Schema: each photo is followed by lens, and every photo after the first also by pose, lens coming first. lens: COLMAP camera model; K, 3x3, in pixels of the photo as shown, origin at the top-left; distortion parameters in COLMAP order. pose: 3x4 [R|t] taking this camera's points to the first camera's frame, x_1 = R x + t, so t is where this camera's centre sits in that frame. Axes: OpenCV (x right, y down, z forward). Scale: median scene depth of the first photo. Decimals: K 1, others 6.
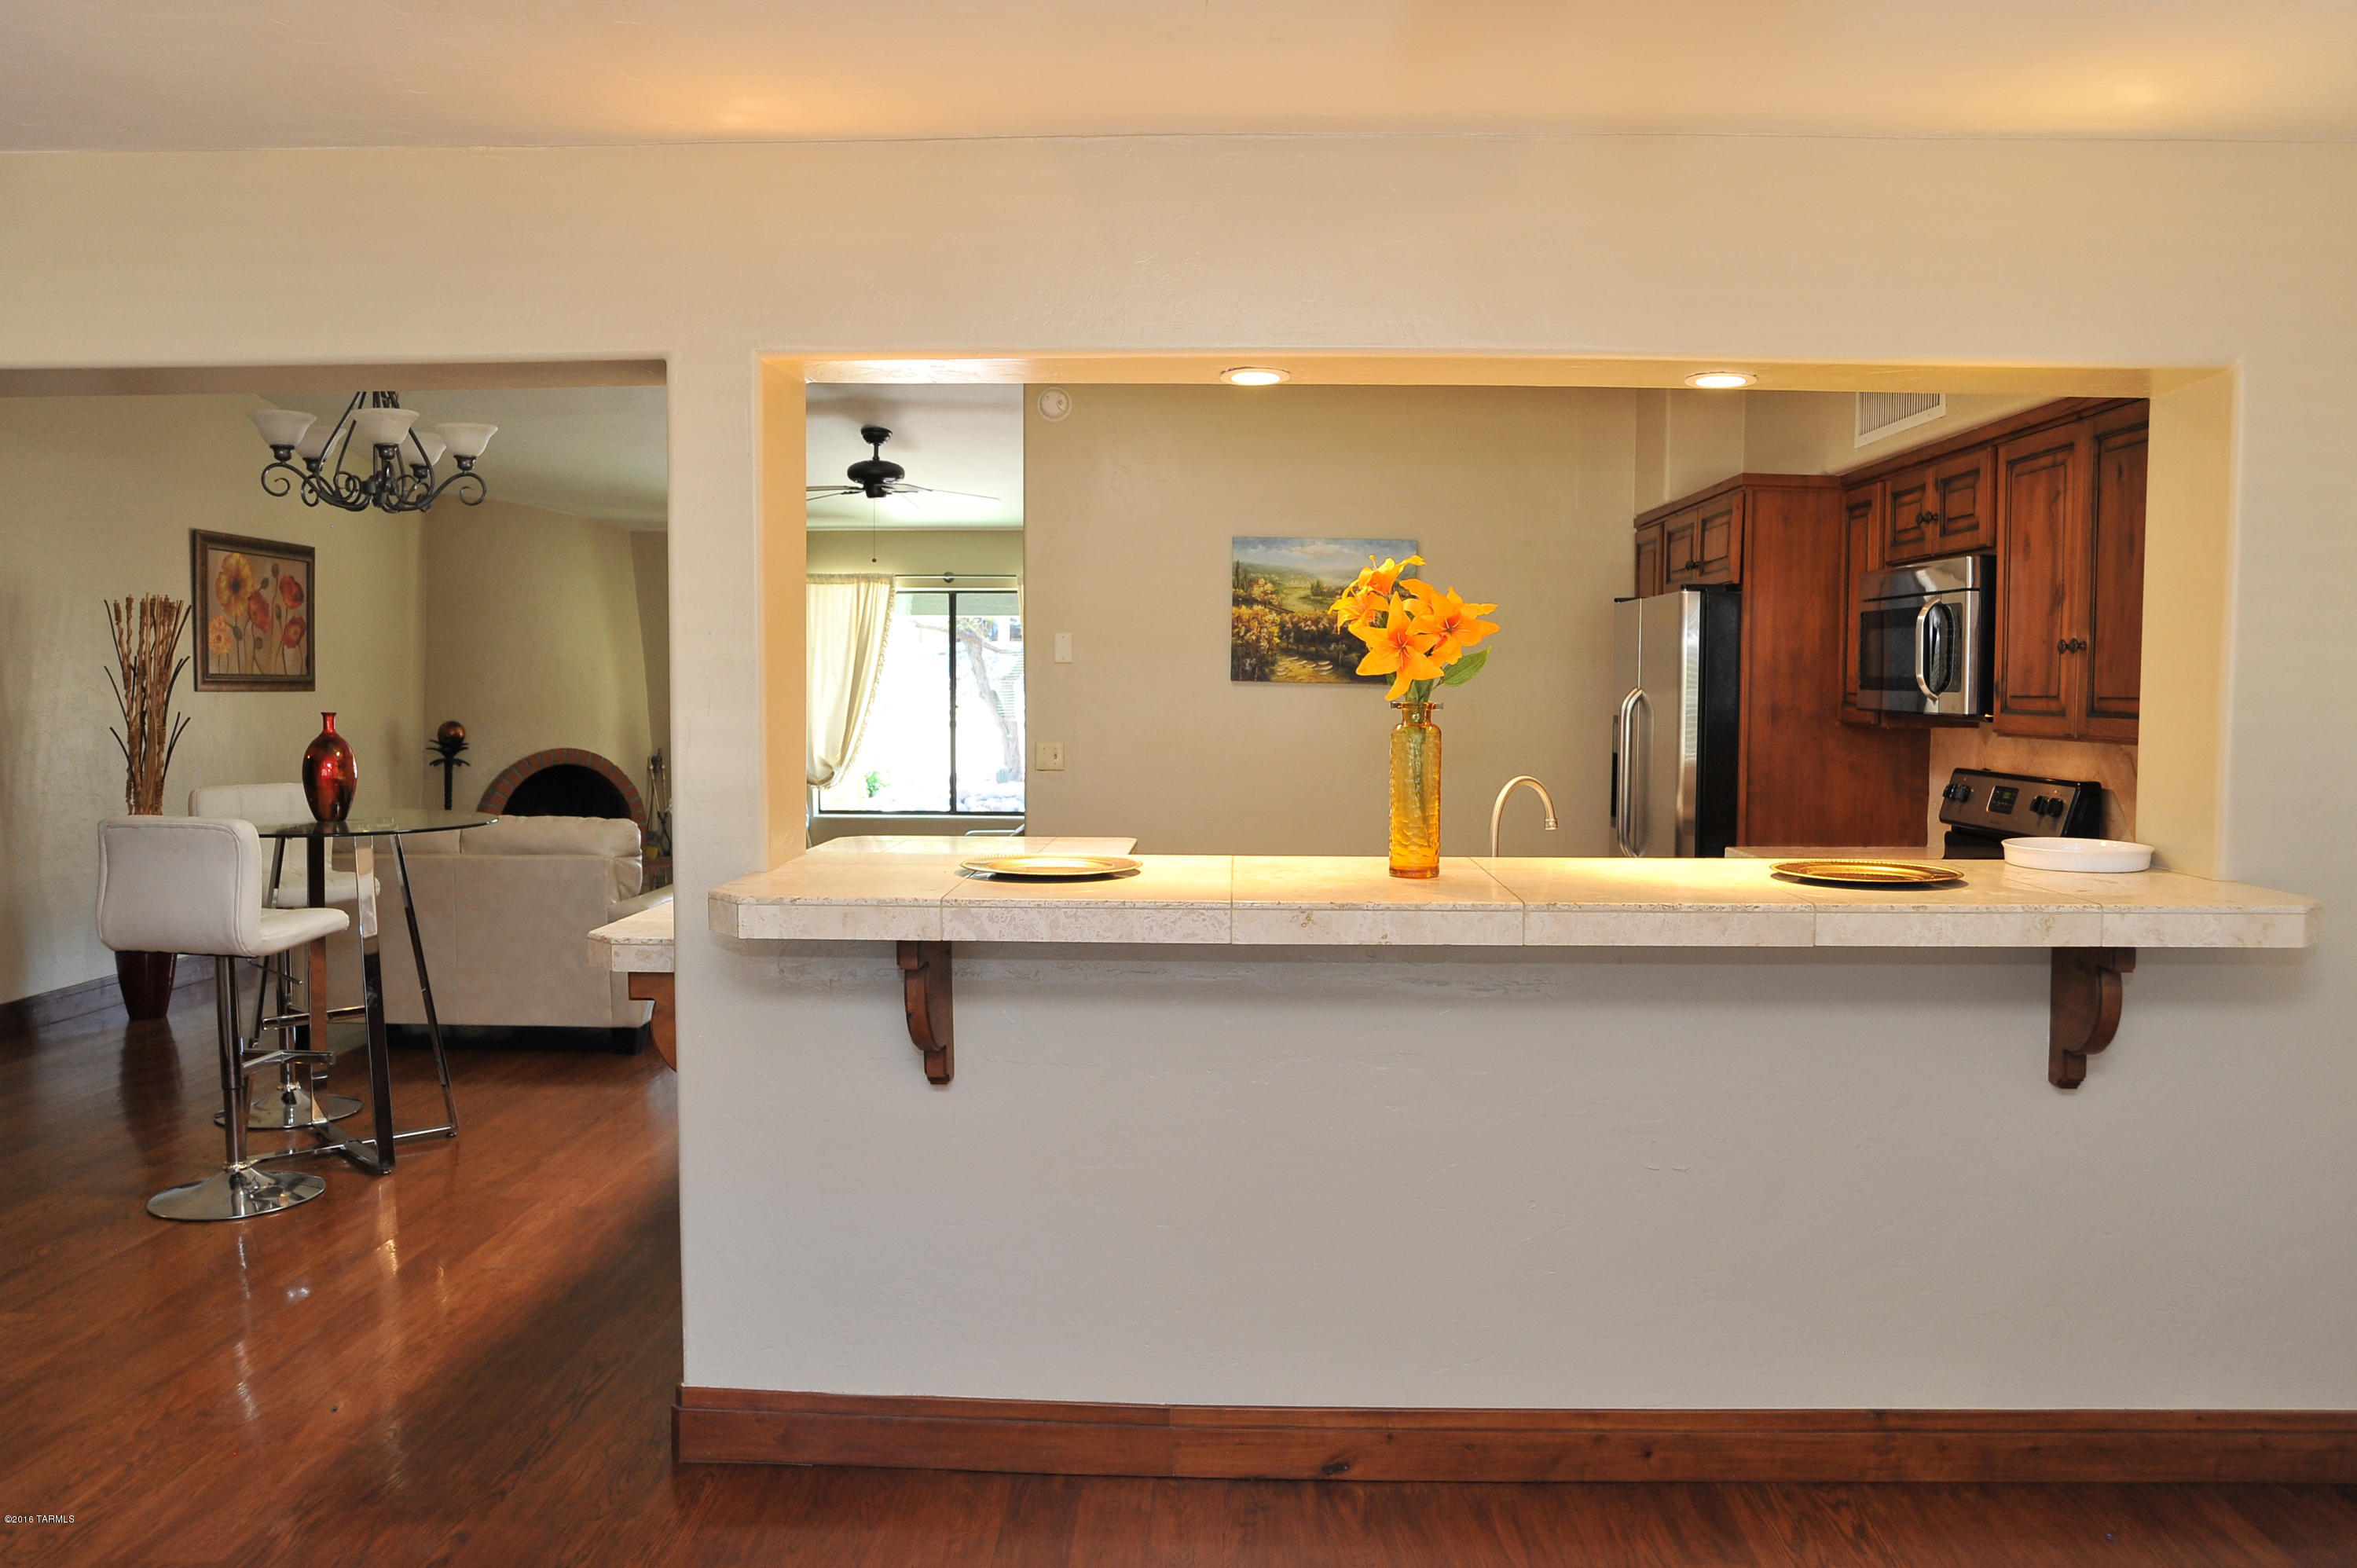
lens RADIAL K [[1726.4, 0, 1178.5], [0, 1726.4, 784.0], [0, 0, 1]] dist [-0.053846, -0.000427]
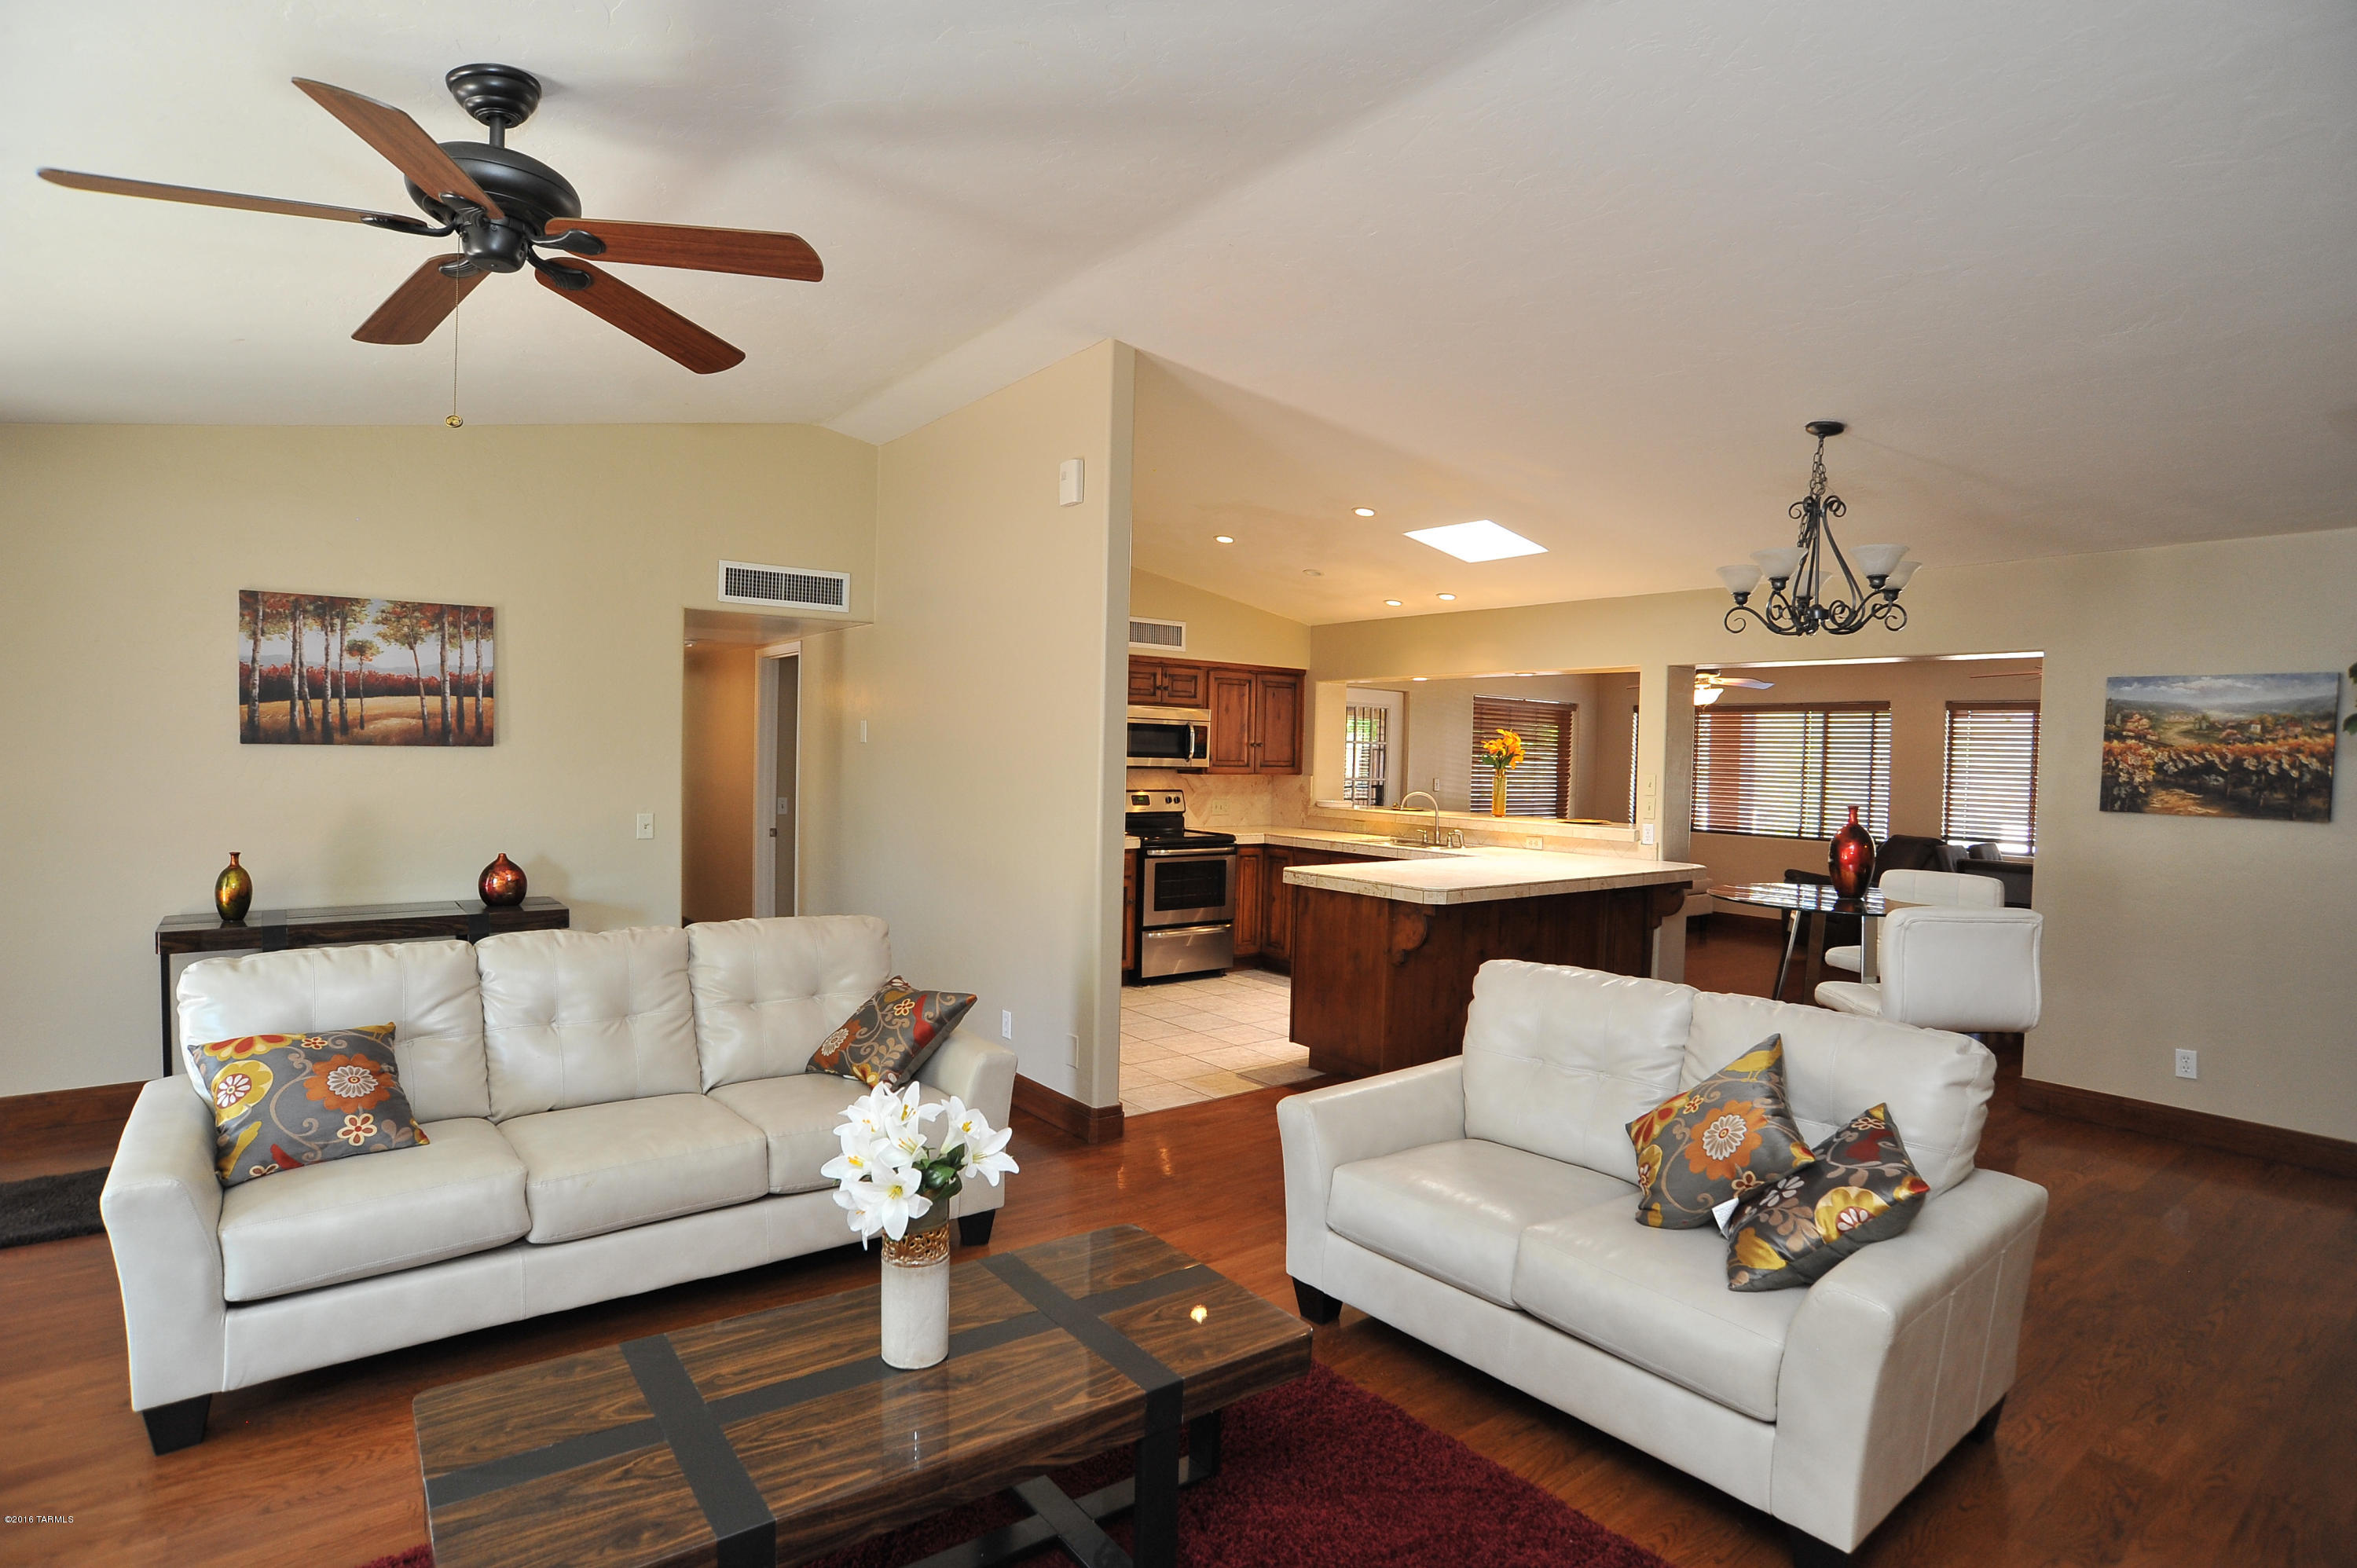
lens RADIAL K [[1193.9, 0, 1178.5], [0, 1193.9, 784.0], [0, 0, 1]] dist [-0.109211, 0.053701]
pose [[-0.632350, -0.041476, 0.773572, -0.623425], [0.020666, 0.997307, 0.070365, -0.093459], [-0.774407, 0.060482, -0.629790, 1.407099]]
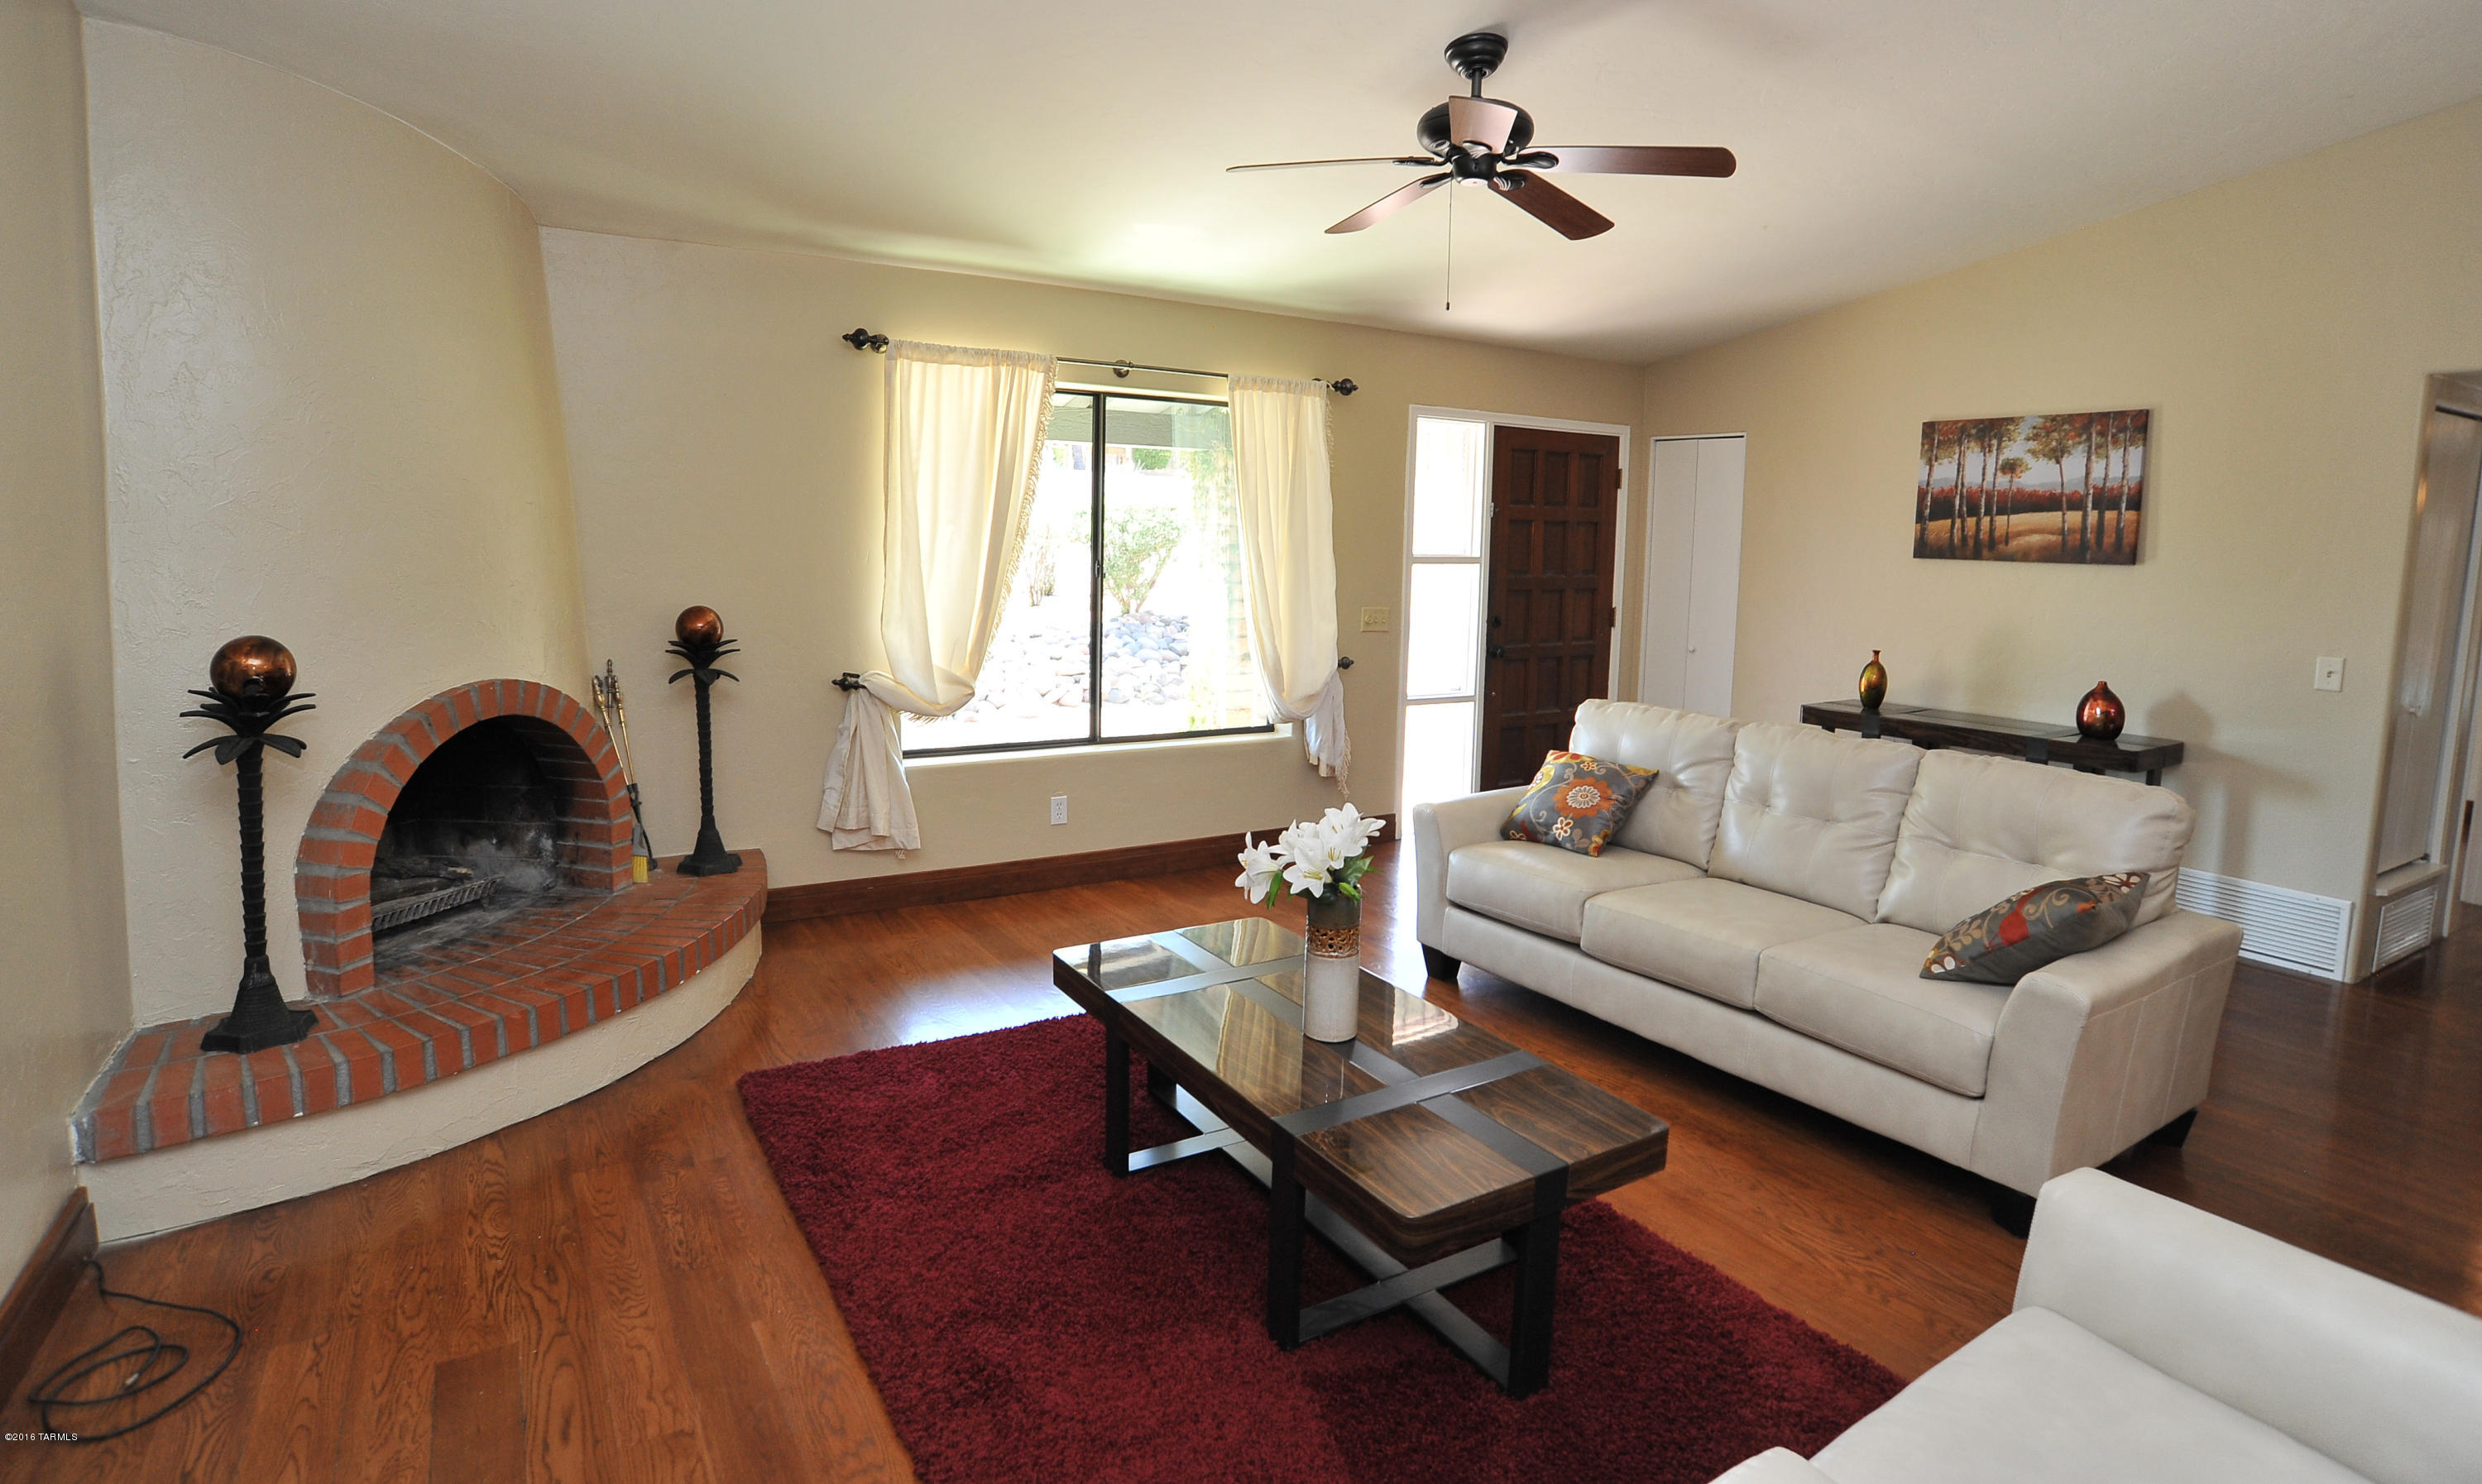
lens RADIAL K [[1295.7, 0, 1284.0], [0, 1295.7, 644.0], [0, 0, 1]] dist [-0.023086, 0.001644]
pose [[0.806753, -0.036405, 0.589766, -0.607863], [0.012043, 0.998906, 0.045187, -0.068358], [-0.590766, -0.029352, 0.806309, 0.970406]]
